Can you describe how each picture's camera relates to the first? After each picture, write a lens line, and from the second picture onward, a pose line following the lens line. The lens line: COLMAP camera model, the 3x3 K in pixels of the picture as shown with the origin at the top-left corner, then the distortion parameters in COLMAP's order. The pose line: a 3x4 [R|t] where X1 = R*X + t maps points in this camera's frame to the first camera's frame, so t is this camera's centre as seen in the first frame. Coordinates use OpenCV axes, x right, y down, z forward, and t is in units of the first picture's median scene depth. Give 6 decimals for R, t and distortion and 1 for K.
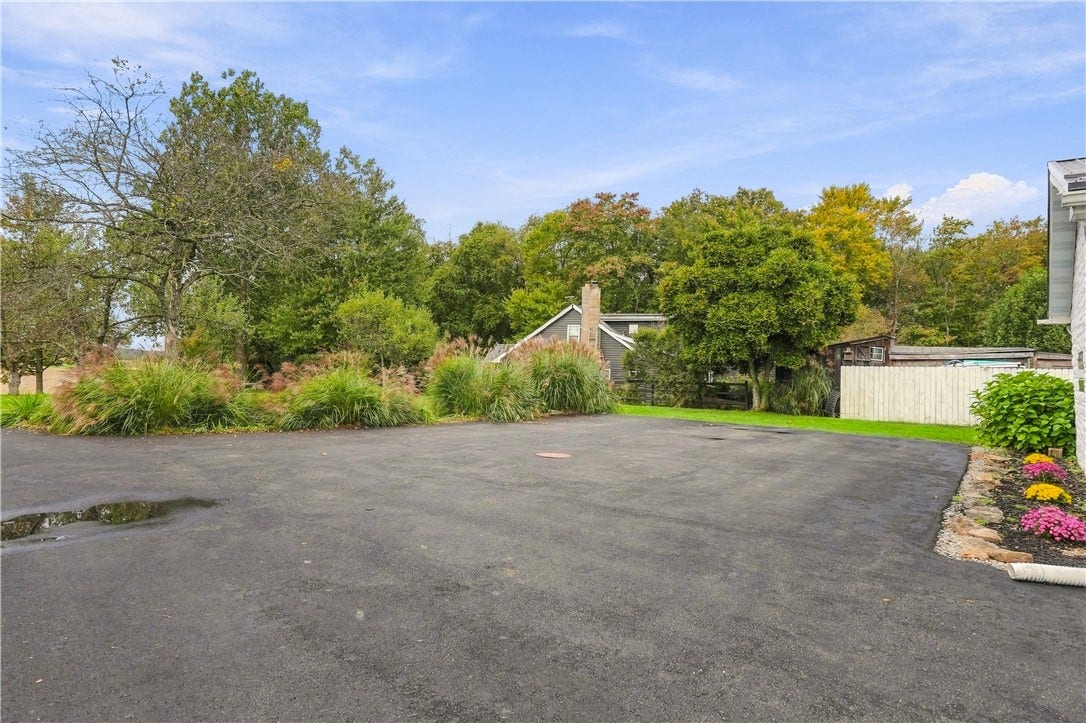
lens RADIAL K [[592.0, 0, 543.0], [0, 592.0, 361.5], [0, 0, 1]] dist [0.000992, 0.000799]
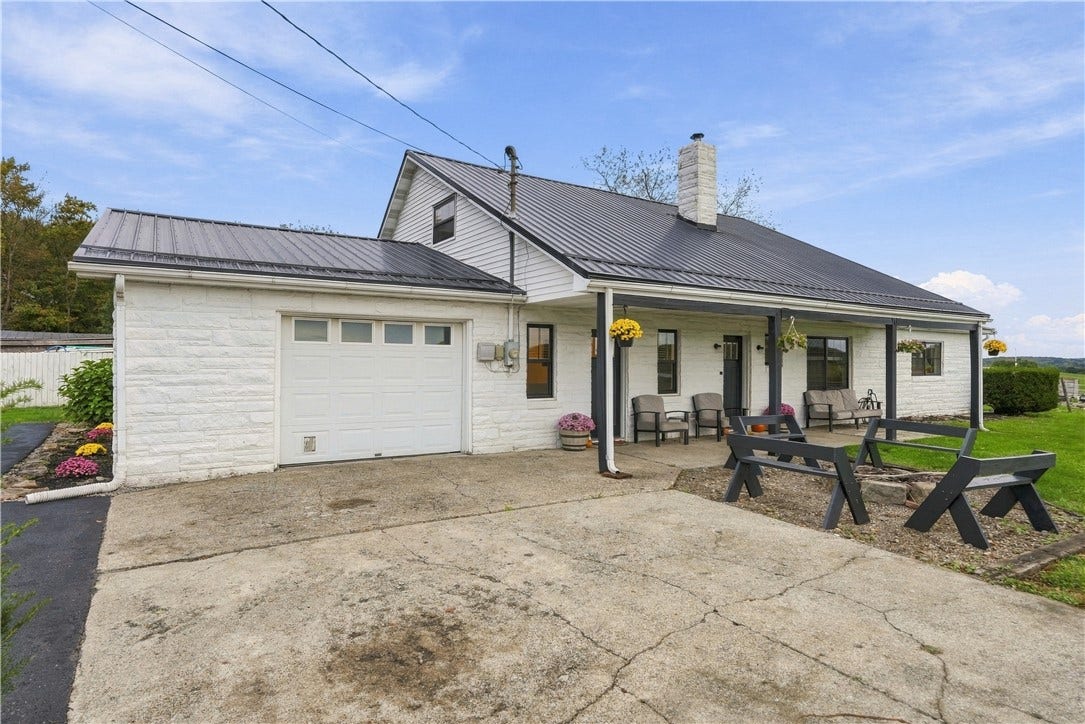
lens RADIAL K [[591.5, 0, 542.5], [0, 591.5, 362.0], [0, 0, 1]] dist [0.000992, 0.000799]
pose [[0.307970, -0.021554, 0.951152, -0.078349], [-0.016429, 0.999474, 0.027969, -0.022095], [-0.951254, -0.024240, 0.307454, -0.221541]]
